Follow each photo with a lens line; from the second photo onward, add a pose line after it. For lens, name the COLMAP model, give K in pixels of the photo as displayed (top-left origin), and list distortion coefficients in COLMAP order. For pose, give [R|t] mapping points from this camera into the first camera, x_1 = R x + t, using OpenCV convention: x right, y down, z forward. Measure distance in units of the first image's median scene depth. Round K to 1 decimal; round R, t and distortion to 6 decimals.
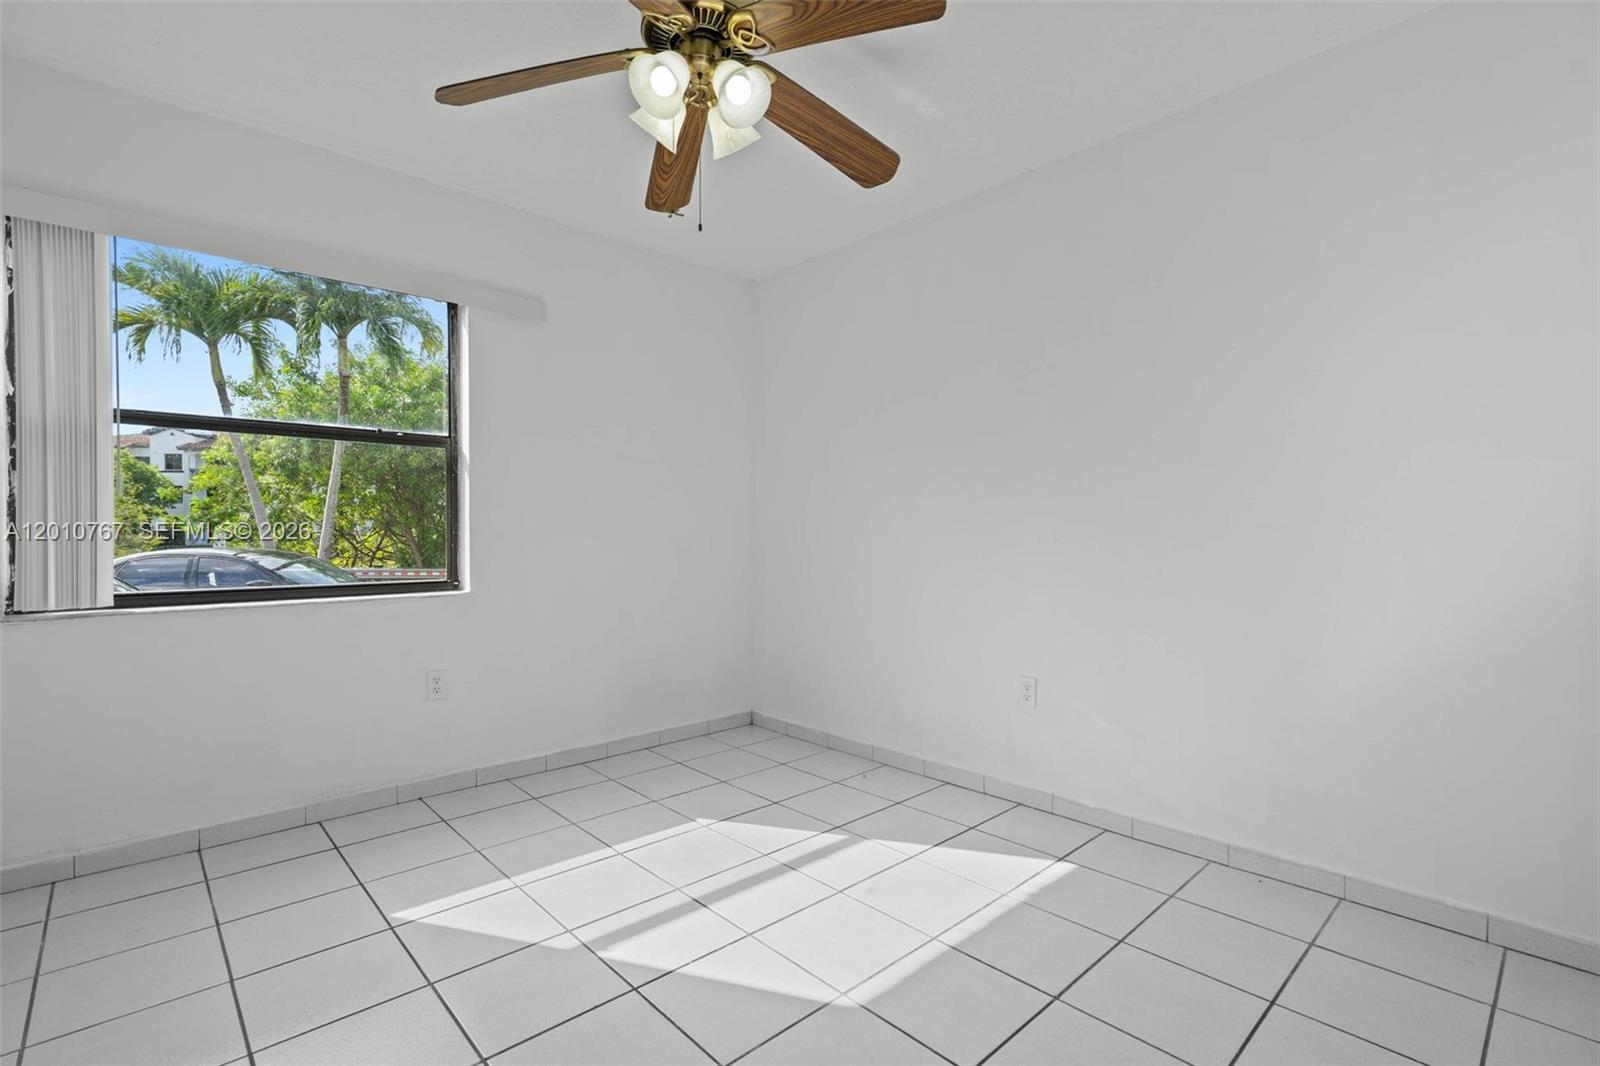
lens RADIAL K [[731.8, 0, 802.6], [0, 731.8, 554.0], [0, 0, 1]] dist [-0.002678, 0.000250]
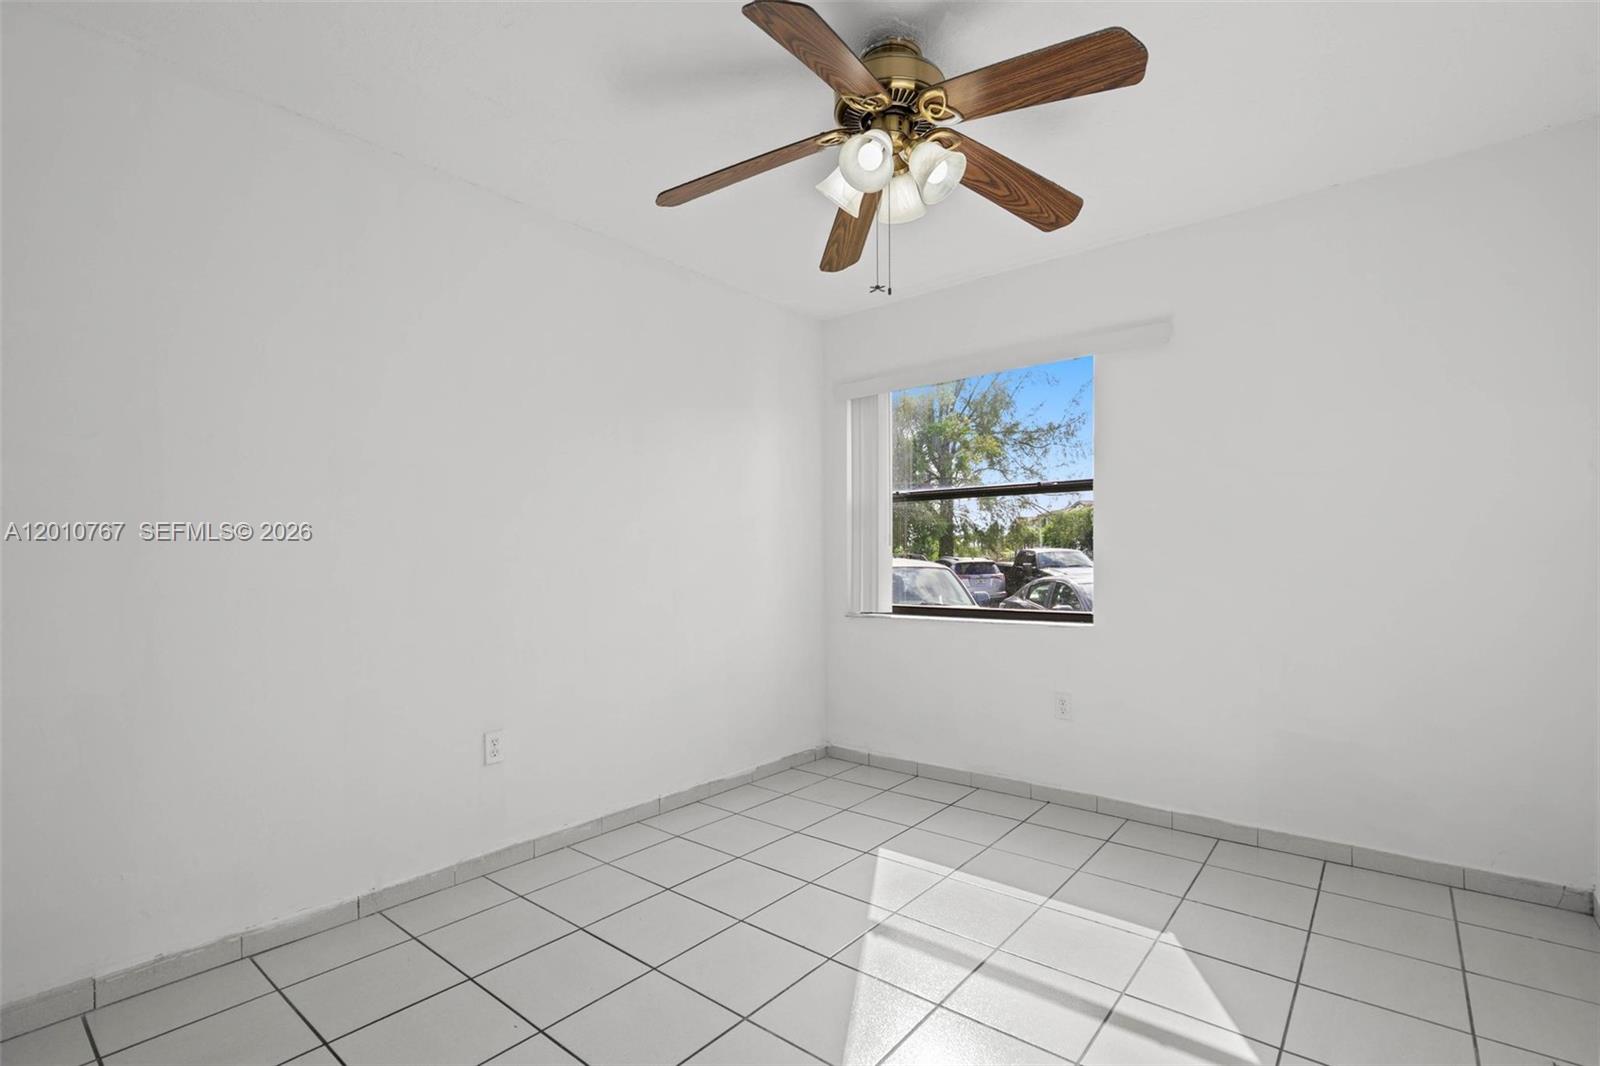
lens RADIAL K [[731.8, 0, 802.6], [0, 731.8, 554.0], [0, 0, 1]] dist [-0.002678, 0.000250]
pose [[0.135185, -0.012149, -0.990746, 0.694739], [-0.022437, 0.999631, -0.015319, -0.031559], [0.990566, 0.024301, 0.134863, 0.573499]]
